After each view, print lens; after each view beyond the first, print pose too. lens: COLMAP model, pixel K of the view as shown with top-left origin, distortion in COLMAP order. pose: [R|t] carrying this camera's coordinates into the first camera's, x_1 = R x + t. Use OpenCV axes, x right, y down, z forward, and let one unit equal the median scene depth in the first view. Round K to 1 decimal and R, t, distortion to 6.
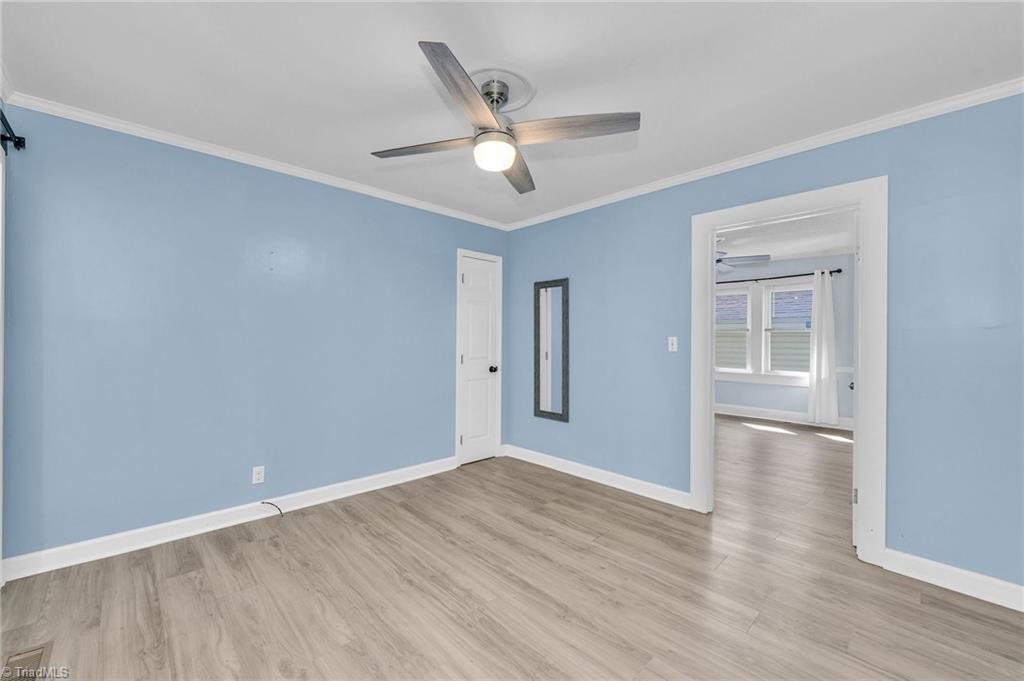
lens RADIAL K [[414.5, 0, 505.7], [0, 414.5, 341.3], [0, 0, 1]] dist [-0.000979, -0.000078]
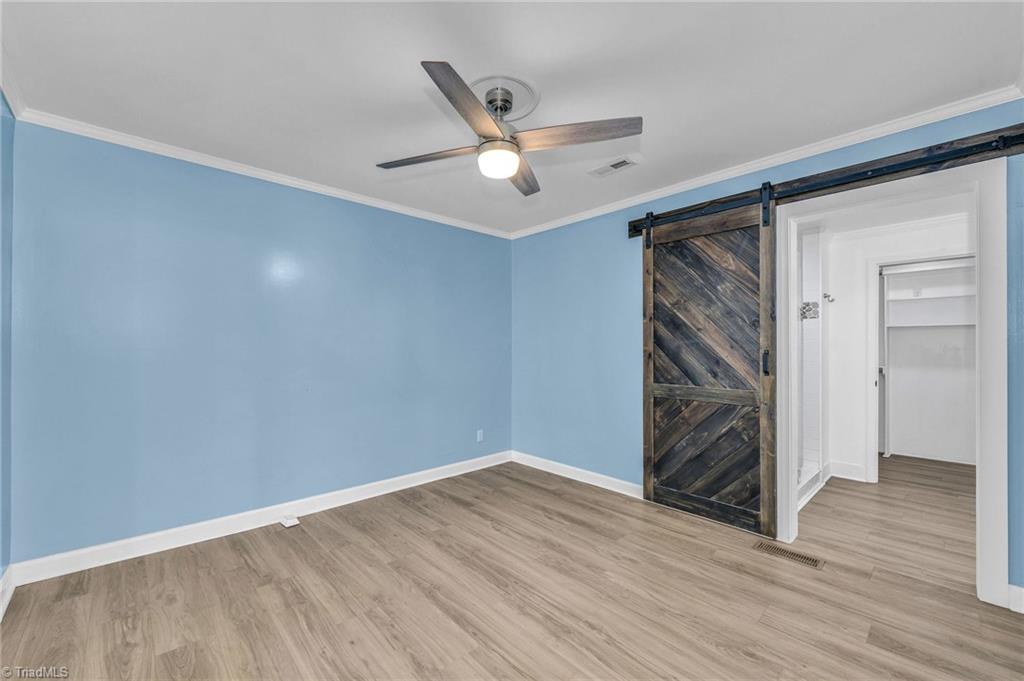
lens RADIAL K [[414.5, 0, 505.7], [0, 414.5, 341.3], [0, 0, 1]] dist [-0.000979, -0.000078]
pose [[-0.999726, -0.009601, 0.021337, -0.068115], [-0.009762, 0.999925, -0.007444, -0.007762], [-0.021264, -0.007651, -0.999745, 1.998541]]
